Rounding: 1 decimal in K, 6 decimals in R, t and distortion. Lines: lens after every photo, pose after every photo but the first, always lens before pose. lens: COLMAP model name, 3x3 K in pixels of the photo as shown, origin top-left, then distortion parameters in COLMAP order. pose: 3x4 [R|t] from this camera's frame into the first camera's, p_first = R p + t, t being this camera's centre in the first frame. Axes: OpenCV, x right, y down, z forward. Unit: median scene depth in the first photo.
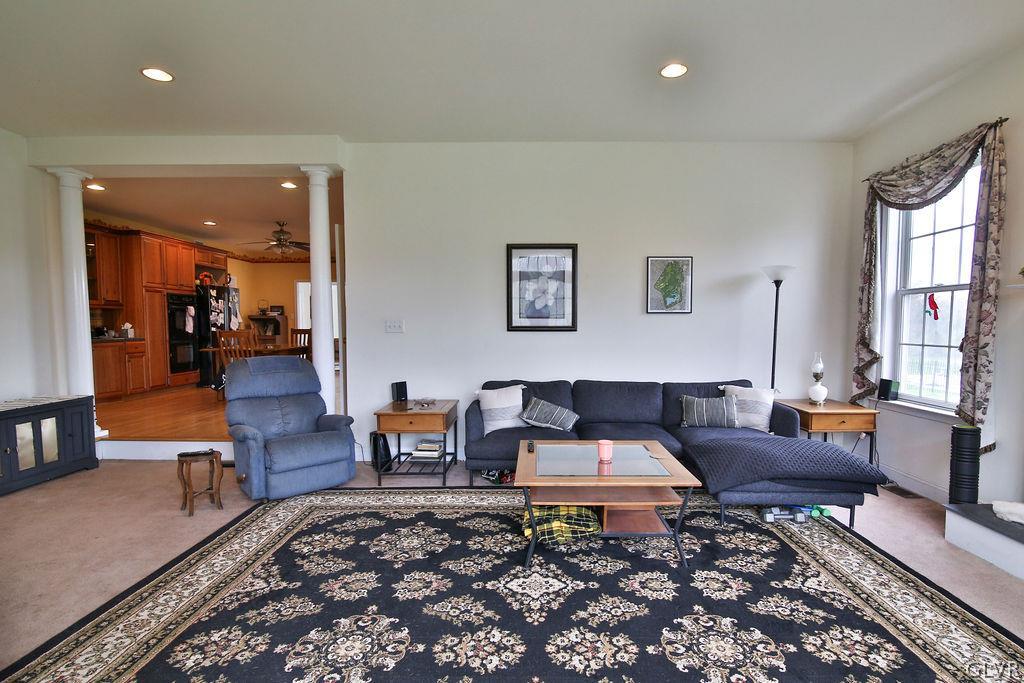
lens RADIAL K [[502.2, 0, 537.7], [0, 502.2, 354.8], [0, 0, 1]] dist [-0.019001, 0.000074]
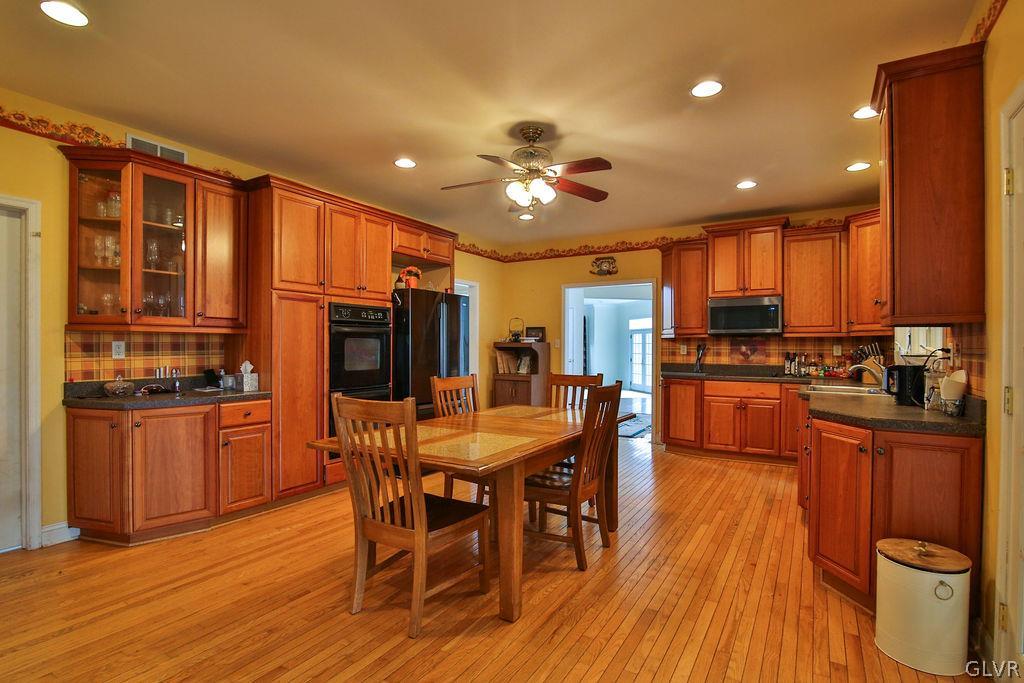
lens RADIAL K [[502.2, 0, 518.5], [0, 502.2, 346.8], [0, 0, 1]] dist [-0.019001, 0.000074]
pose [[0.850510, 0.003982, -0.525943, -0.272946], [-0.035939, 0.998074, -0.050560, -0.053634], [0.524729, 0.061904, 0.849015, 0.598042]]
